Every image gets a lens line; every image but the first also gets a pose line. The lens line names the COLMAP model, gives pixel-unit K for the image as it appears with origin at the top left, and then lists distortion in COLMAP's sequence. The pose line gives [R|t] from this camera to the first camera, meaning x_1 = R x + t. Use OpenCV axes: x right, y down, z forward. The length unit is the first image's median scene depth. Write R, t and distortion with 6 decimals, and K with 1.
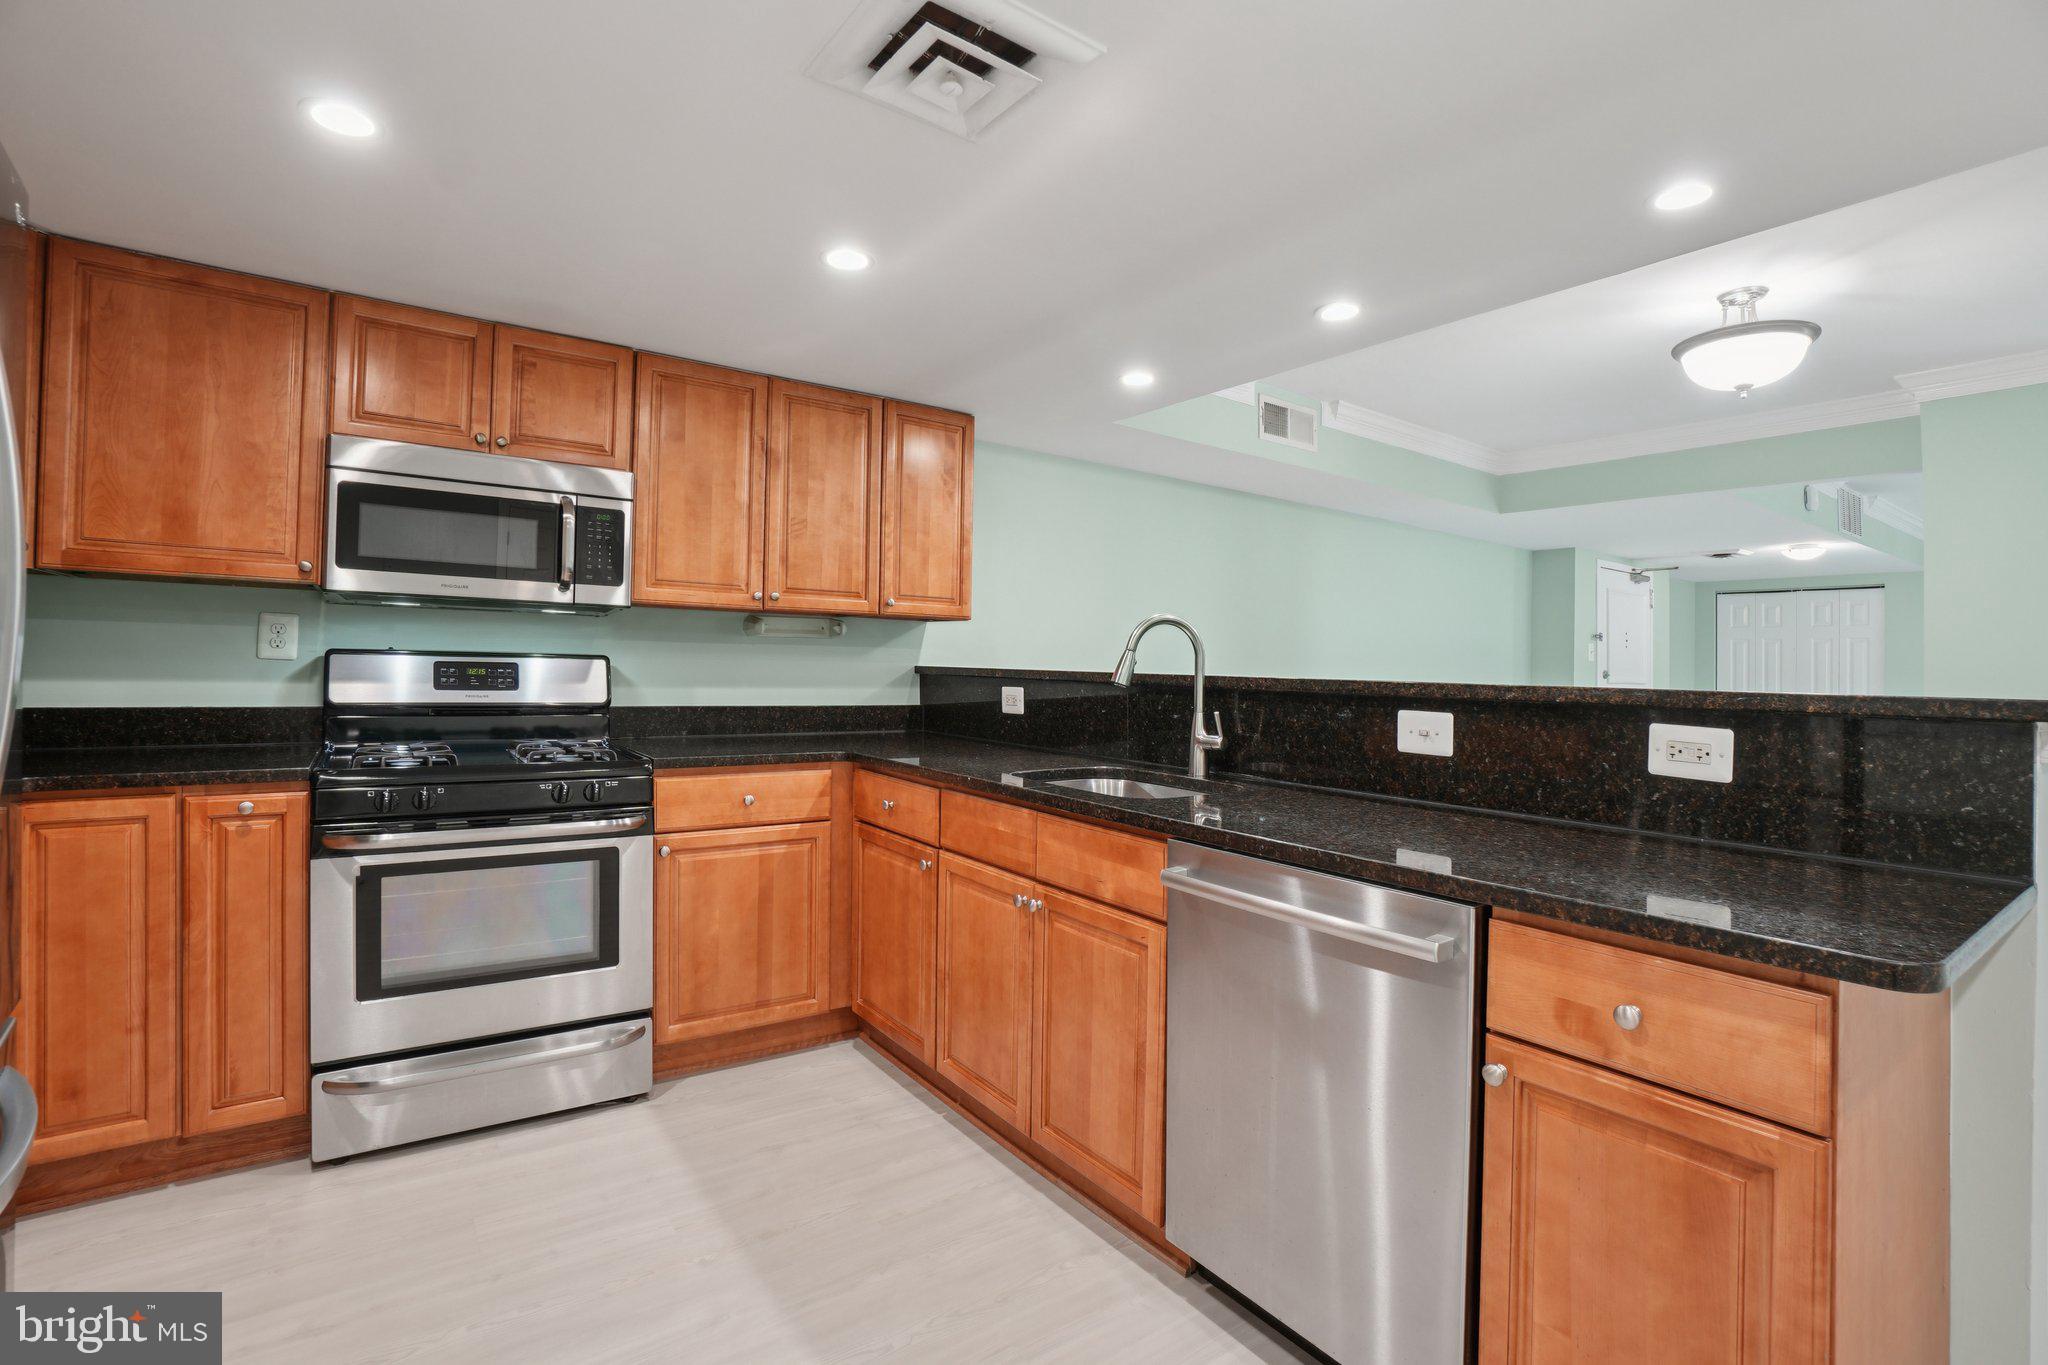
lens RADIAL K [[940.6, 0, 1017.0], [0, 940.6, 654.8], [0, 0, 1]] dist [-0.050717, 0.023046]
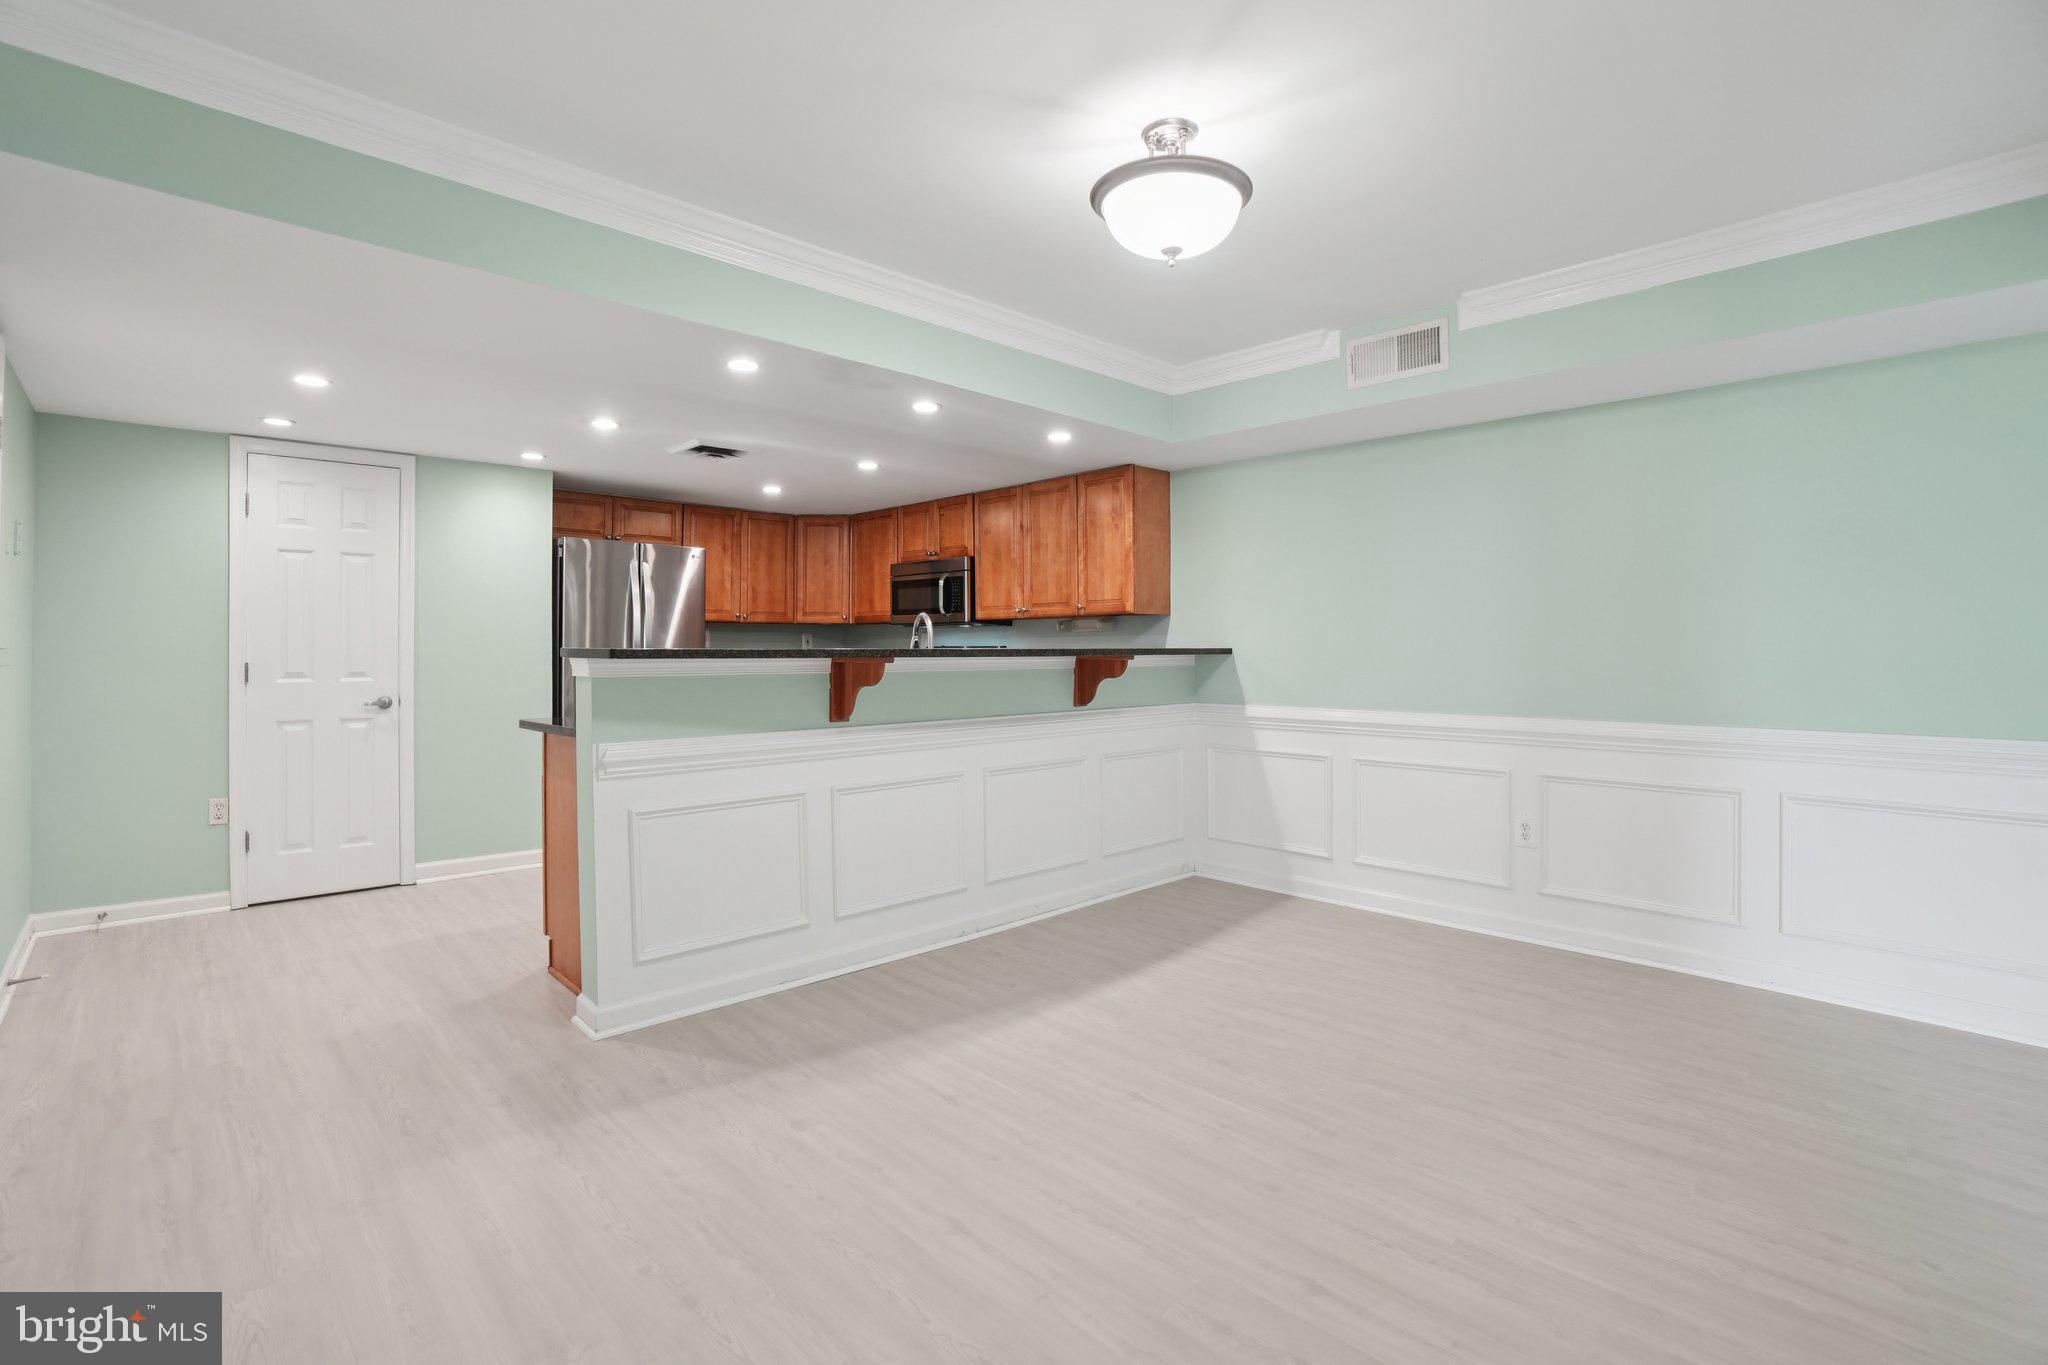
lens RADIAL K [[940.6, 0, 1017.0], [0, 940.6, 654.8], [0, 0, 1]] dist [-0.050717, 0.023046]
pose [[0.162131, -0.013353, -0.986679, 1.728439], [0.019957, 0.999748, -0.010250, 0.045745], [0.986567, -0.018030, 0.162357, 0.820858]]
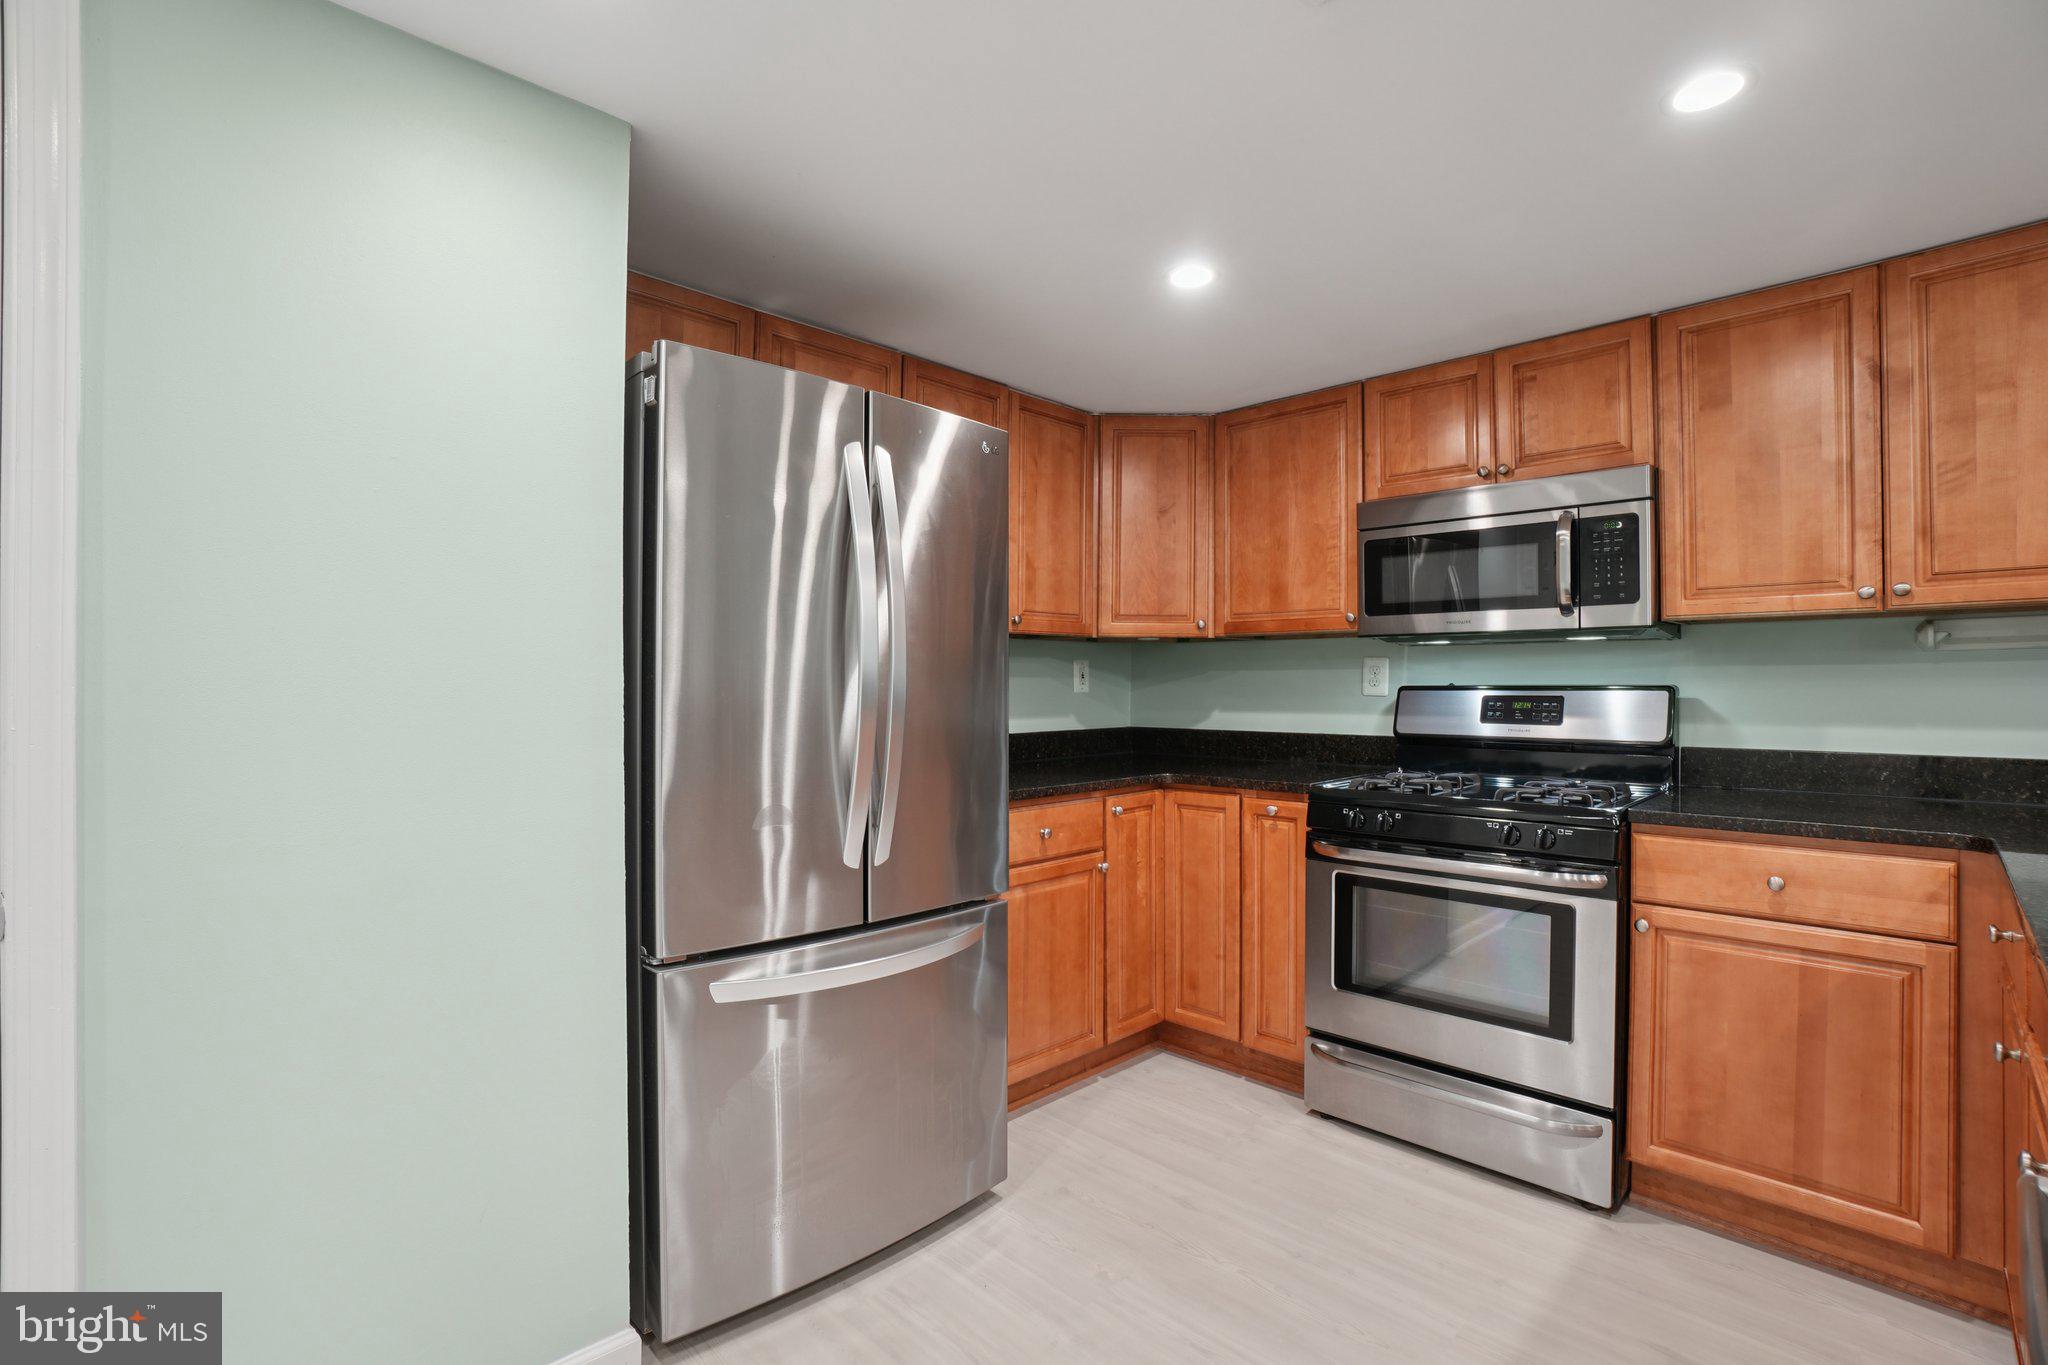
lens RADIAL K [[948.4, 0, 996.5], [0, 948.4, 684.6], [0, 0, 1]] dist [-0.060640, 0.023320]
pose [[0.162702, -0.025420, -0.986348, 0.317882], [0.017064, 0.999591, -0.022946, 0.010001], [0.986528, -0.013098, 0.163069, 0.309701]]
